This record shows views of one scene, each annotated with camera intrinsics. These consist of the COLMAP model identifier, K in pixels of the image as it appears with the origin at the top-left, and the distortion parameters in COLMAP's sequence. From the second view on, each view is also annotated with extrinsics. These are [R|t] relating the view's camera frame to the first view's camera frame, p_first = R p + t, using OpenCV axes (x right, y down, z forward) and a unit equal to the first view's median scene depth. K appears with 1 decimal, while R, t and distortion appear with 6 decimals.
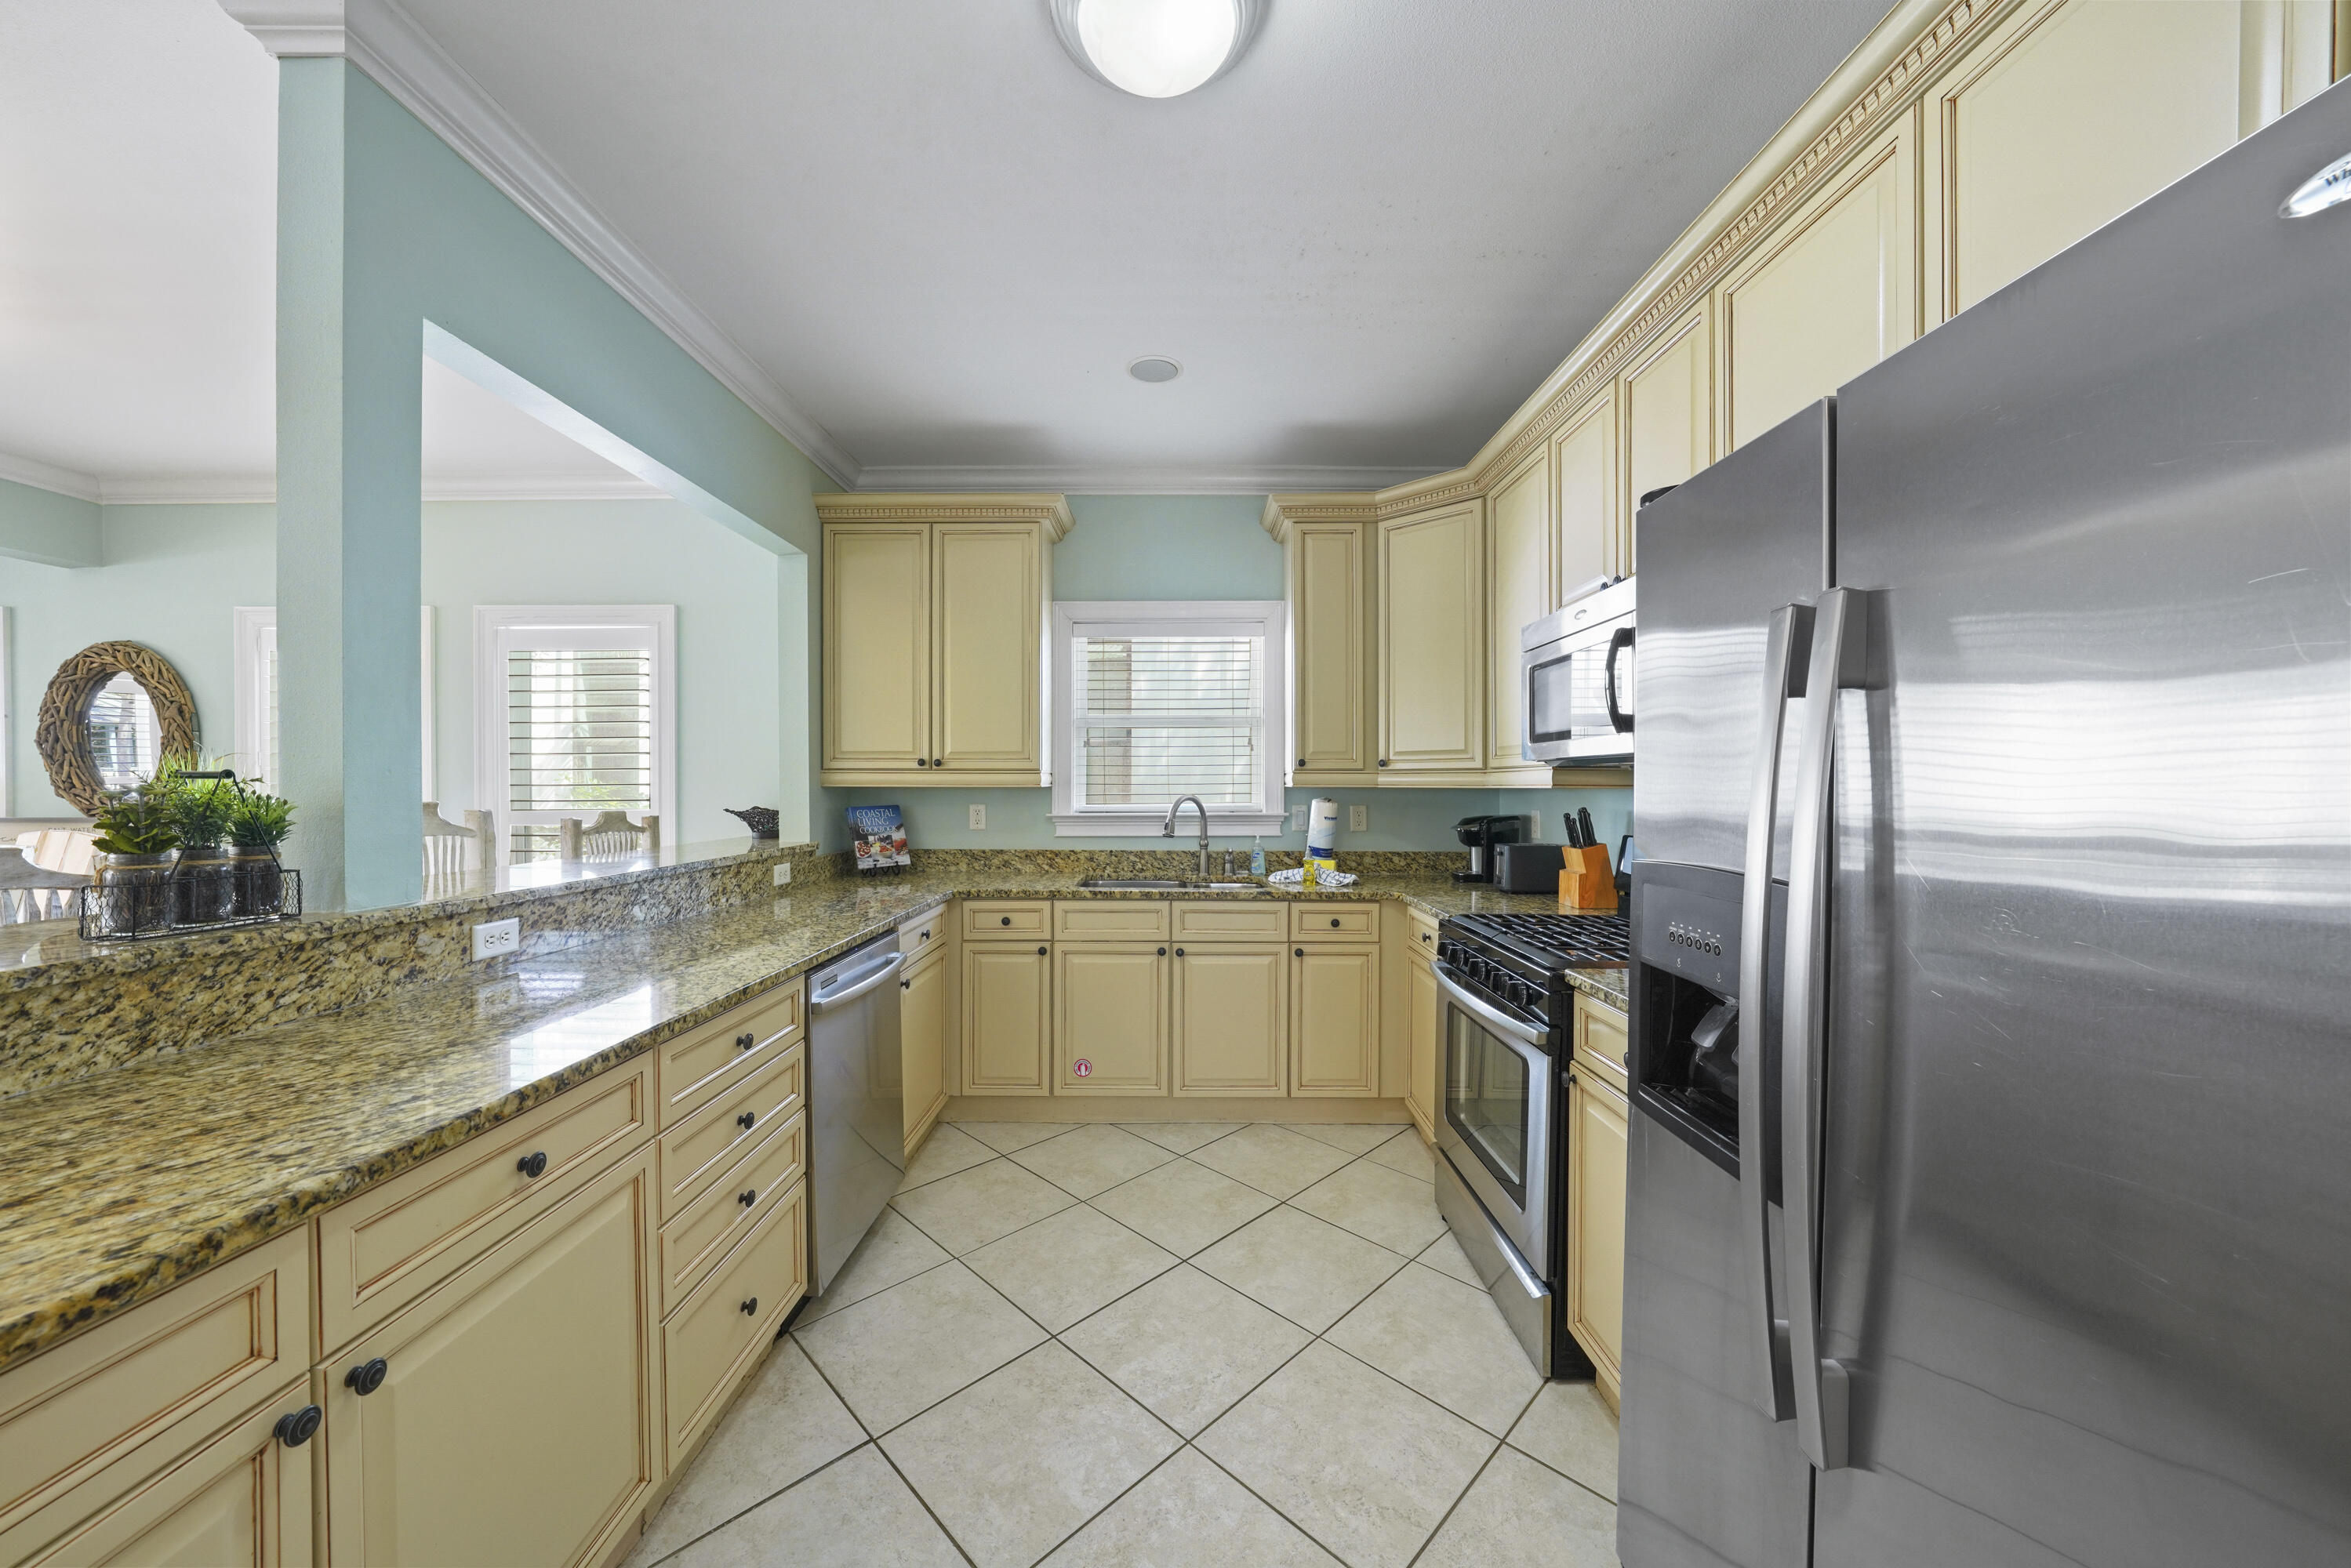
lens RADIAL K [[808.8, 0, 1176.2], [0, 808.8, 790.8], [0, 0, 1]] dist [-0.023642, 0.000092]
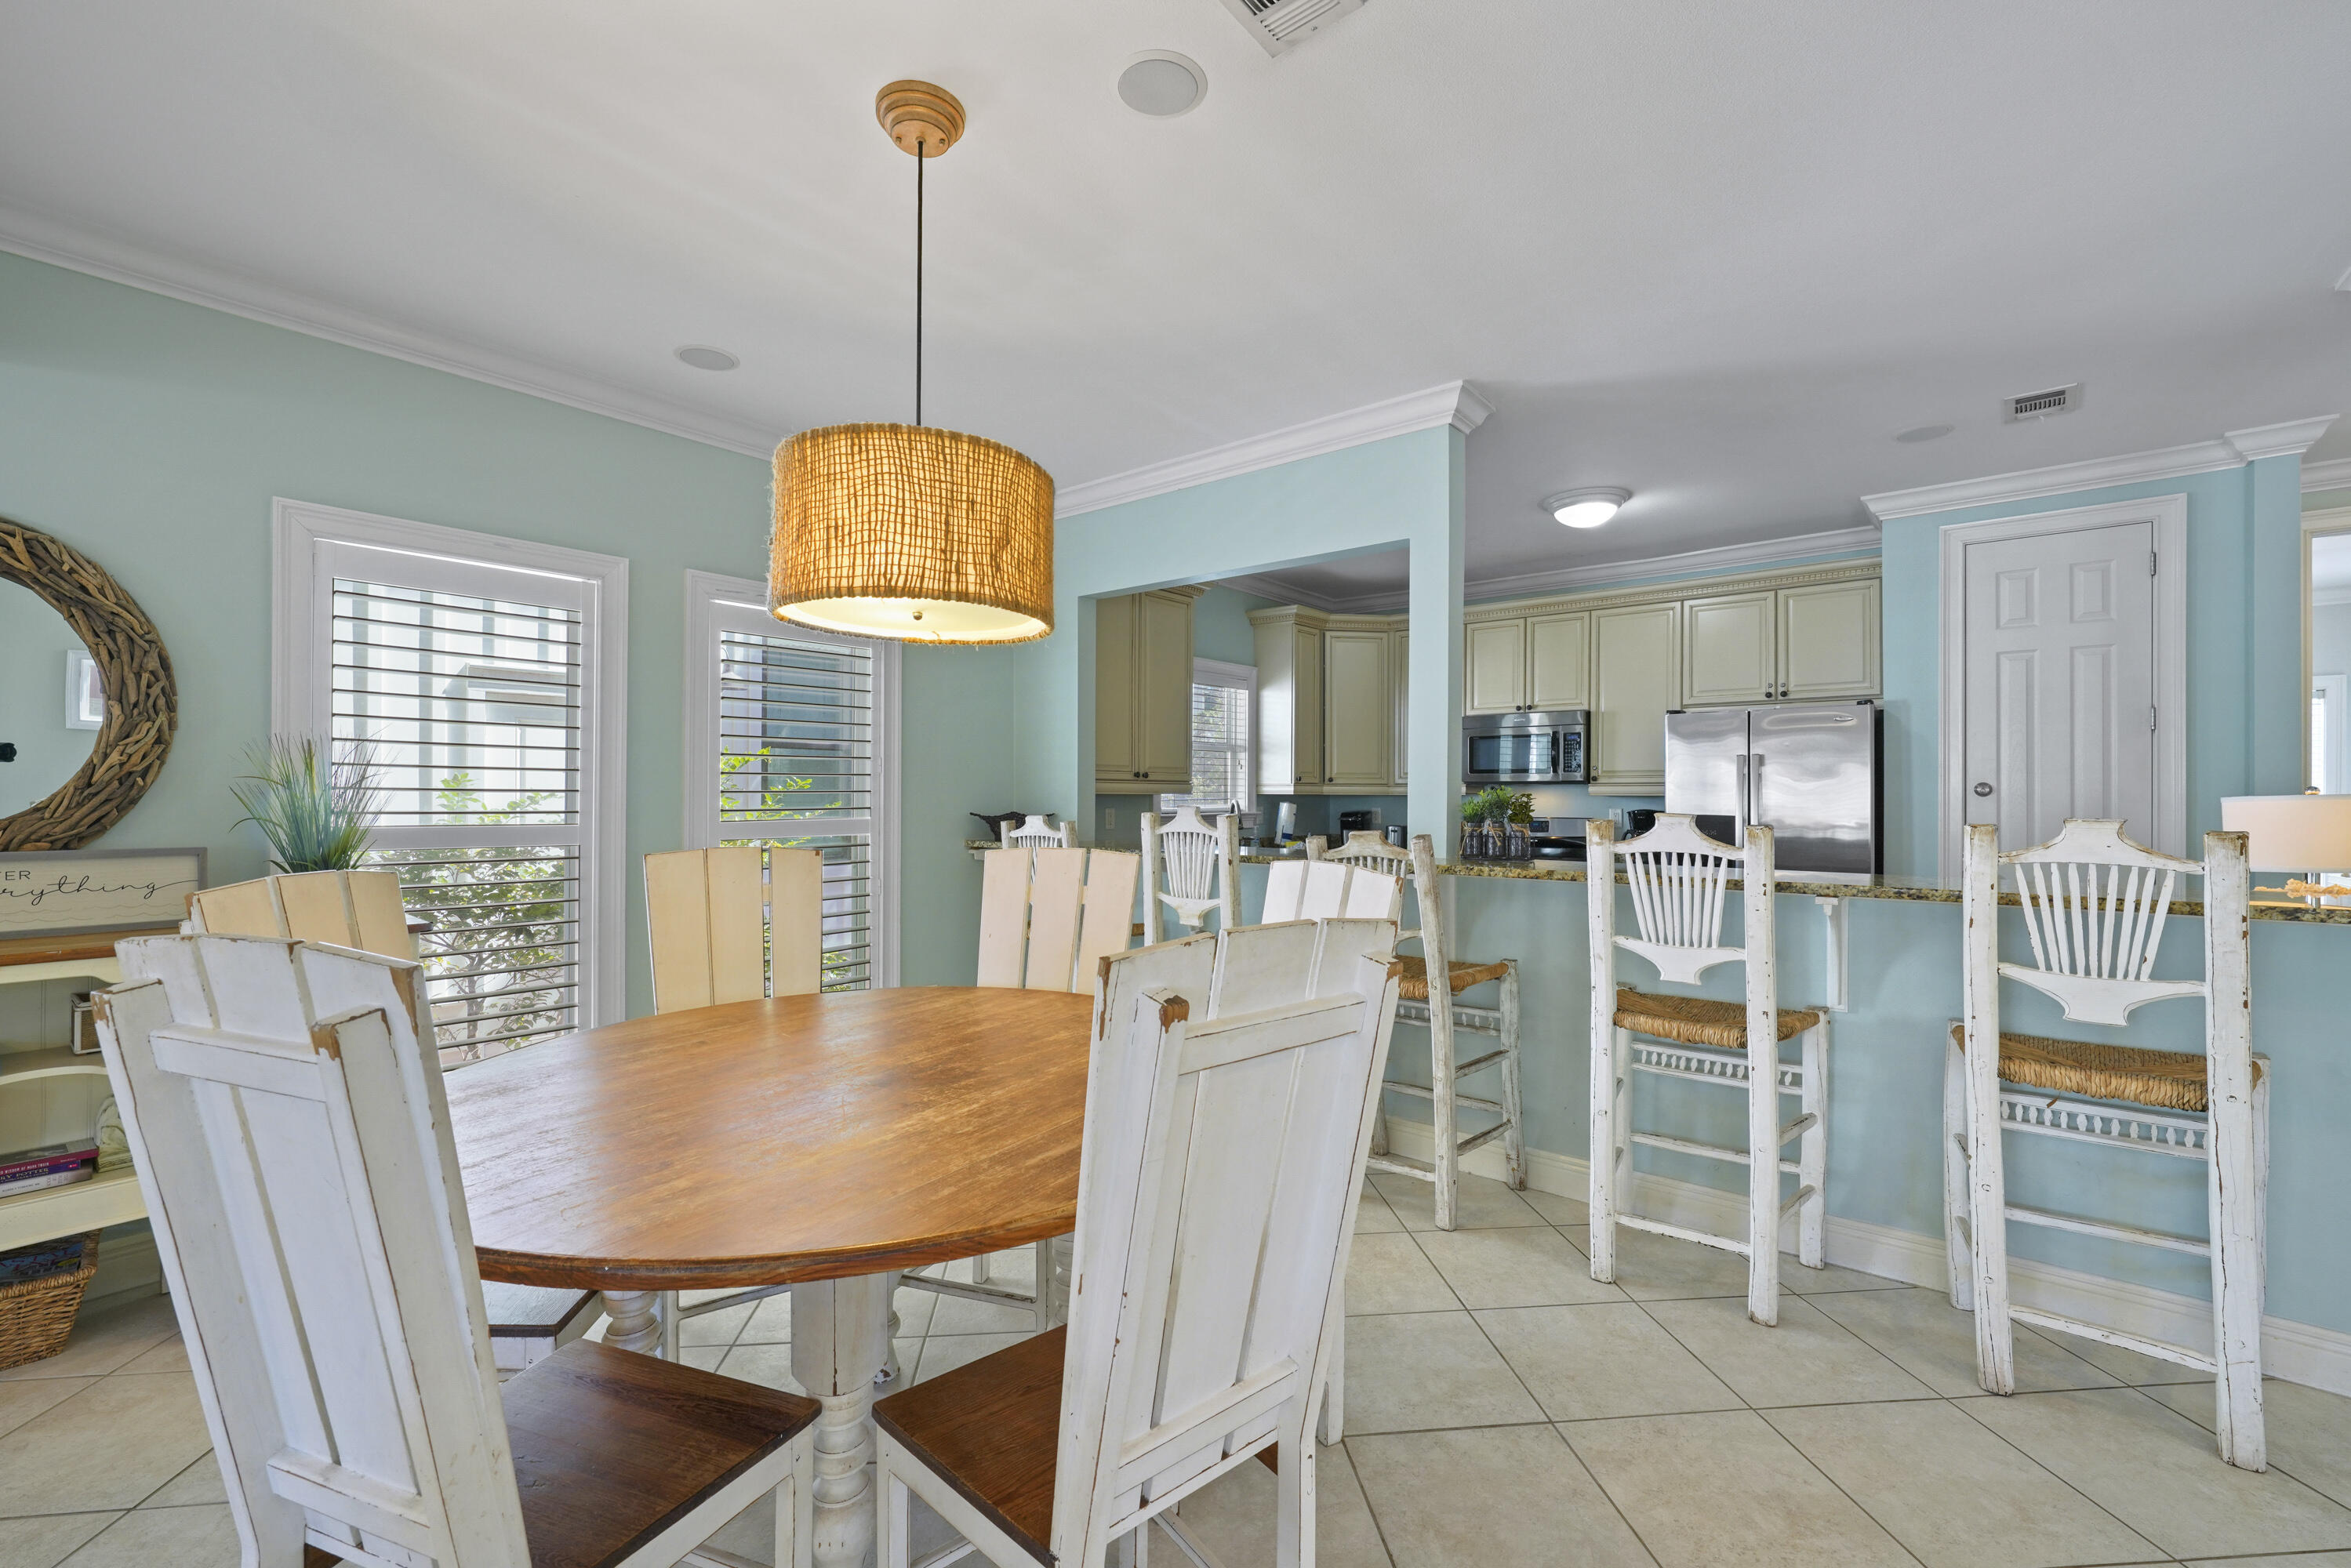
lens RADIAL K [[991.2, 0, 1178.9], [0, 991.2, 789.9], [0, 0, 1]] dist [-0.002765, 0.000073]
pose [[0.628287, 0.002967, 0.777976, -2.131071], [0.000866, 0.999989, -0.004514, -0.006901], [-0.777982, 0.003510, 0.628277, -0.032806]]
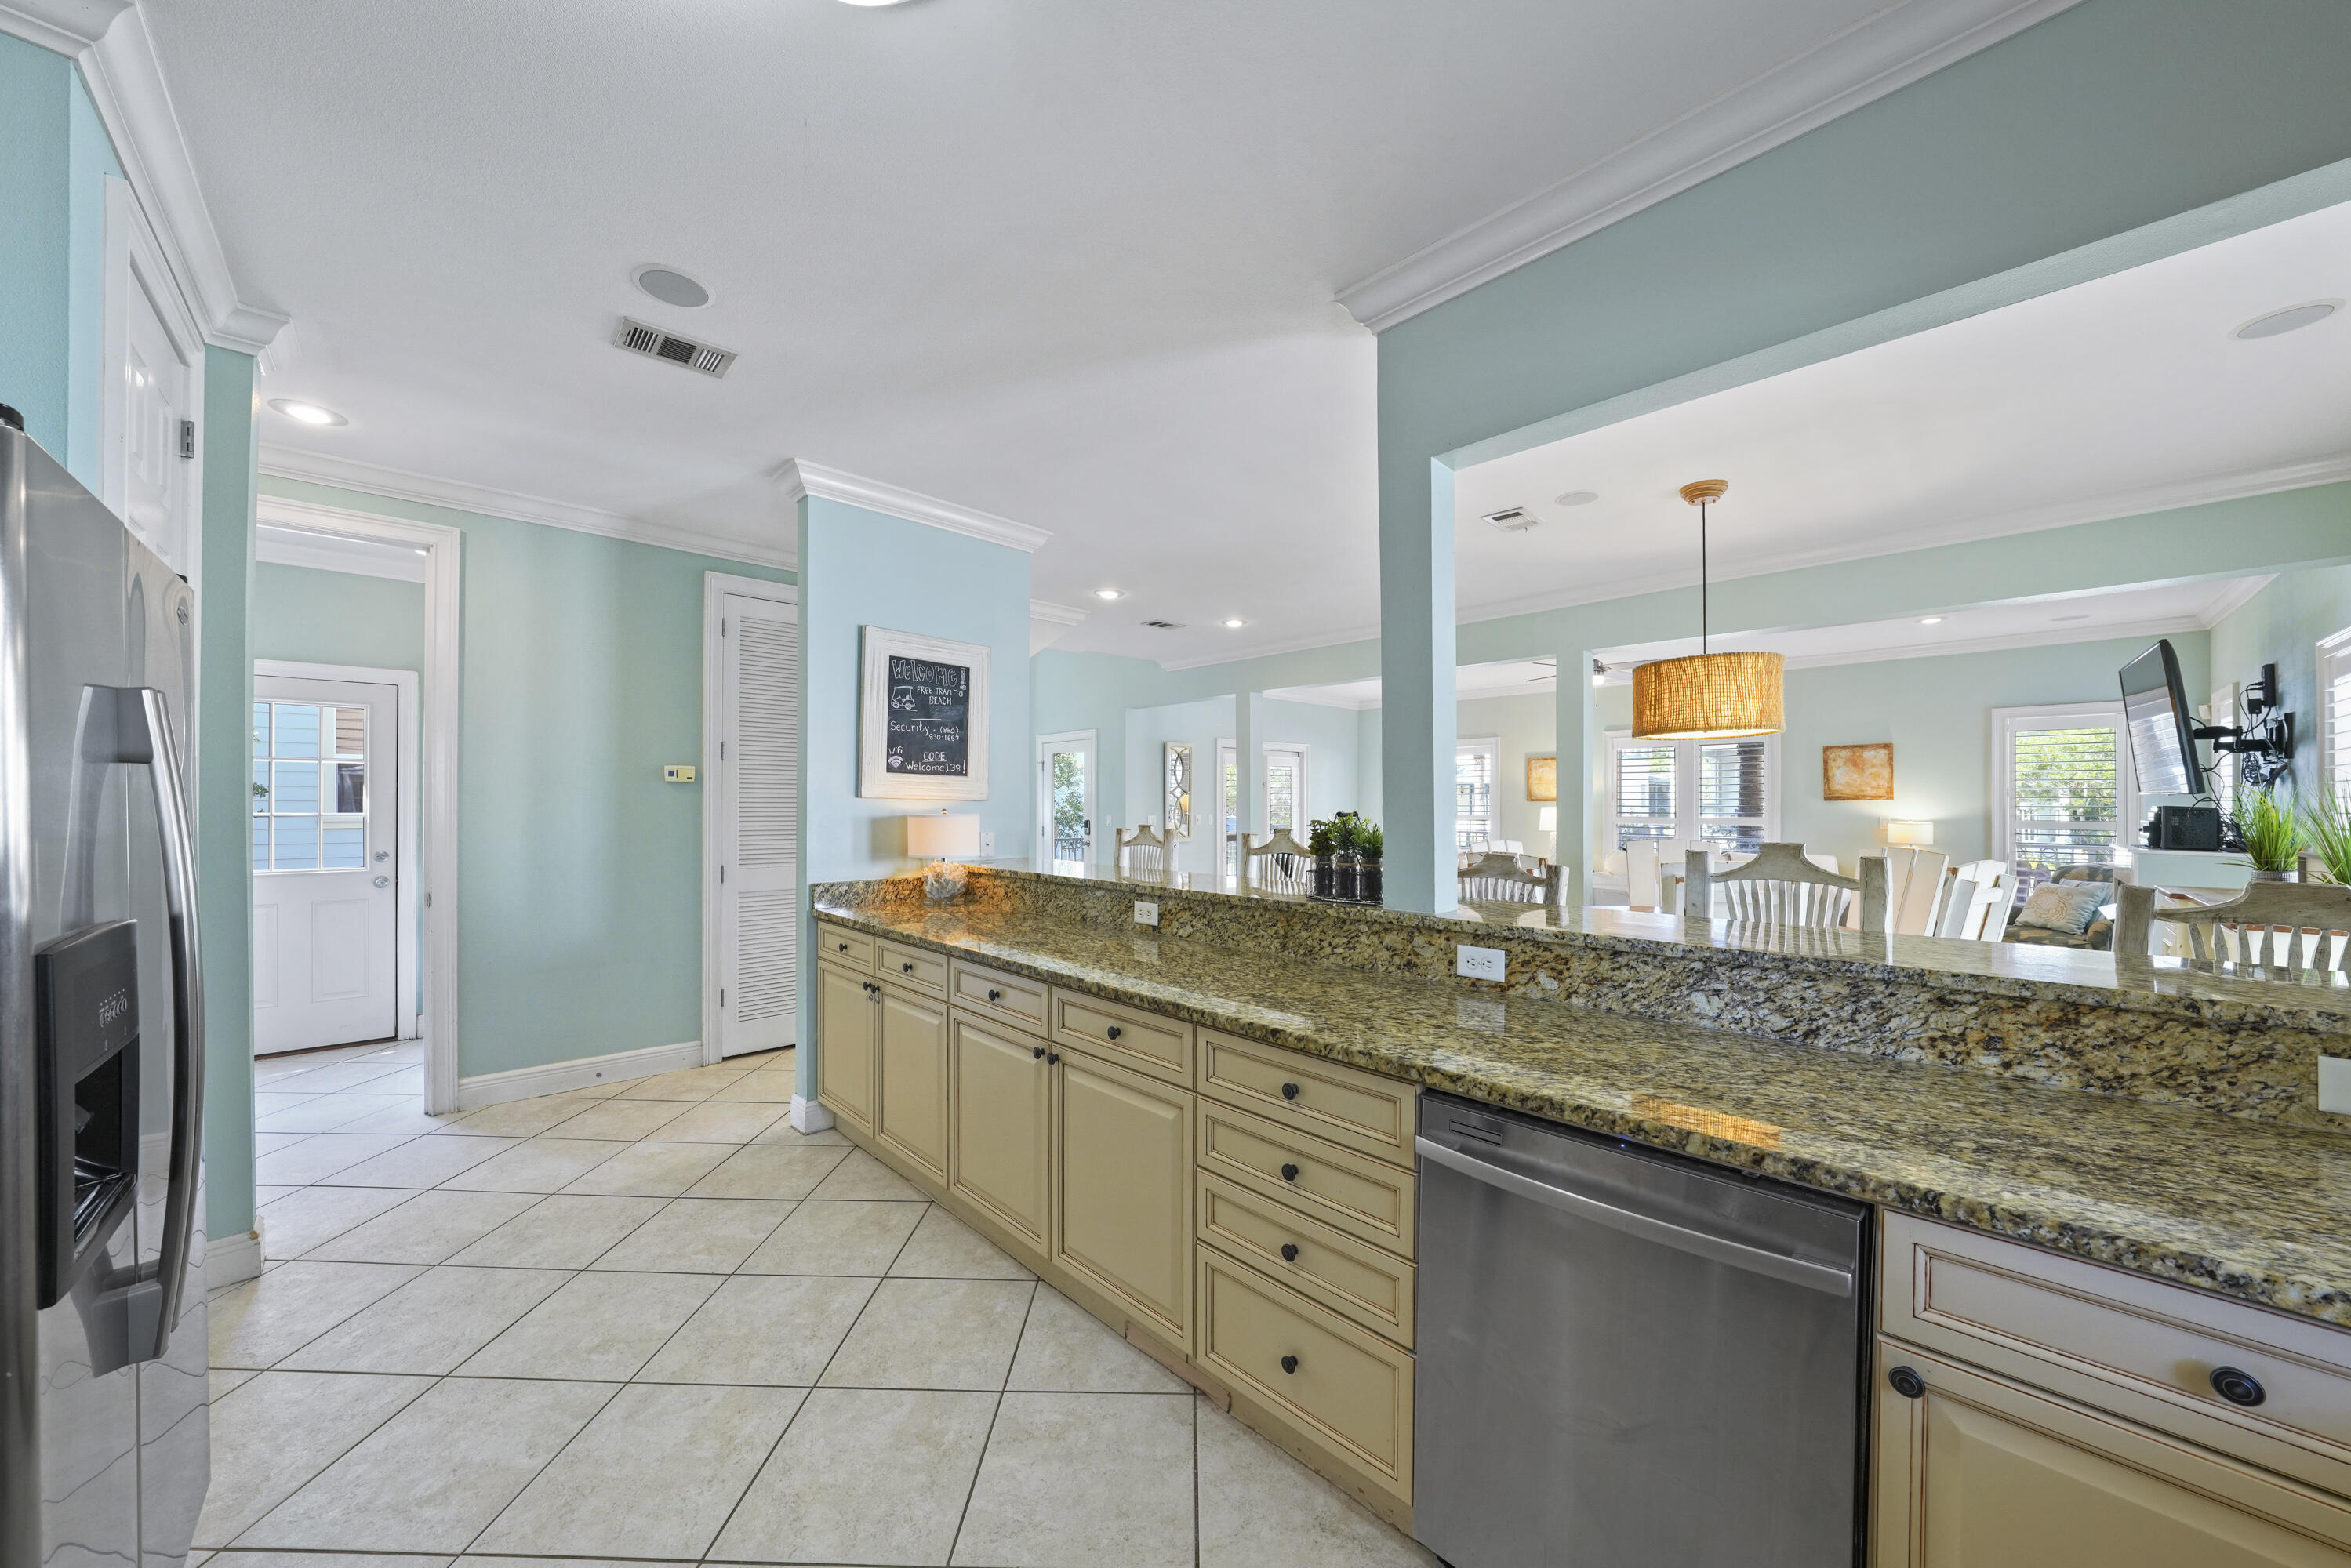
lens RADIAL K [[808.8, 0, 1176.2], [0, 808.8, 790.8], [0, 0, 1]] dist [-0.023642, 0.000092]
pose [[-0.719323, -0.013805, -0.694538, 0.172807], [-0.006744, 0.999894, -0.012889, -0.027499], [0.694643, -0.004587, -0.719340, 1.099512]]
